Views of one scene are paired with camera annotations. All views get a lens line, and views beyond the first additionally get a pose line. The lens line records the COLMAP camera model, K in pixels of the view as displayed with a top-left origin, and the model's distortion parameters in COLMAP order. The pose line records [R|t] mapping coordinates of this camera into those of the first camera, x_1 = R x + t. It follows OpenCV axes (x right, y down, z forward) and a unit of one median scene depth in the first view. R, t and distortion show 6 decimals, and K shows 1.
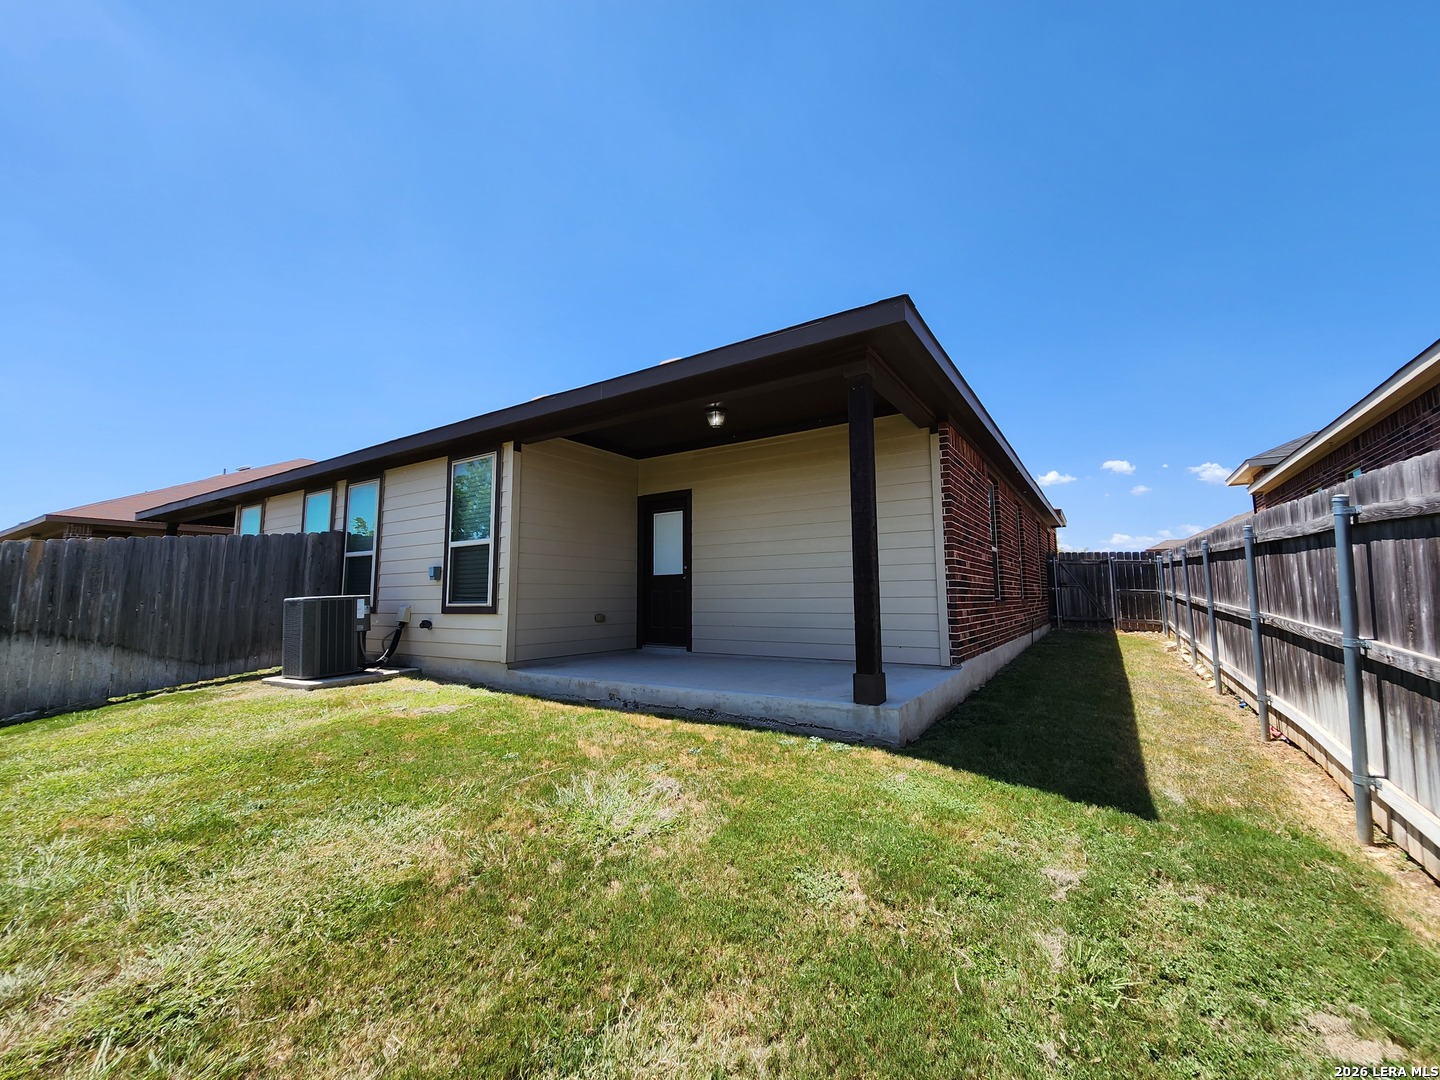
lens RADIAL K [[586.9, 0, 731.1], [0, 586.9, 533.0], [0, 0, 1]] dist [0.001486, -0.000200]
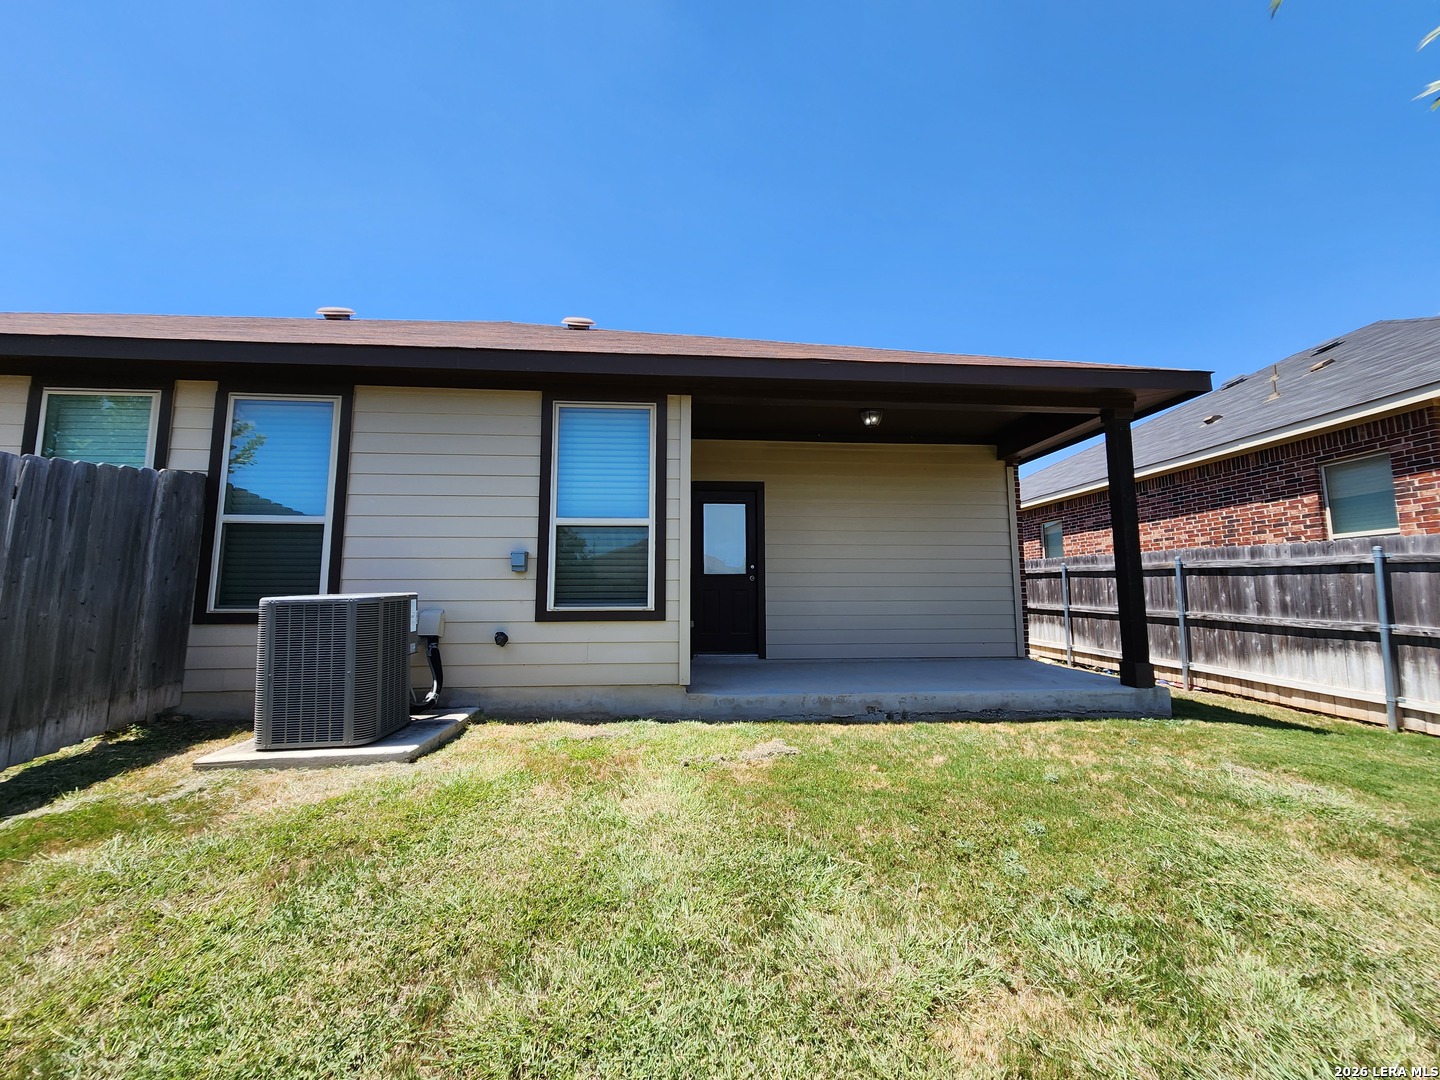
lens RADIAL K [[586.9, 0, 731.1], [0, 586.9, 533.0], [0, 0, 1]] dist [0.001486, -0.000200]
pose [[0.792498, 0.074620, 0.605292, -0.719317], [-0.071222, 0.997019, -0.029663, 0.038671], [-0.605701, -0.019602, 0.795450, 0.321631]]
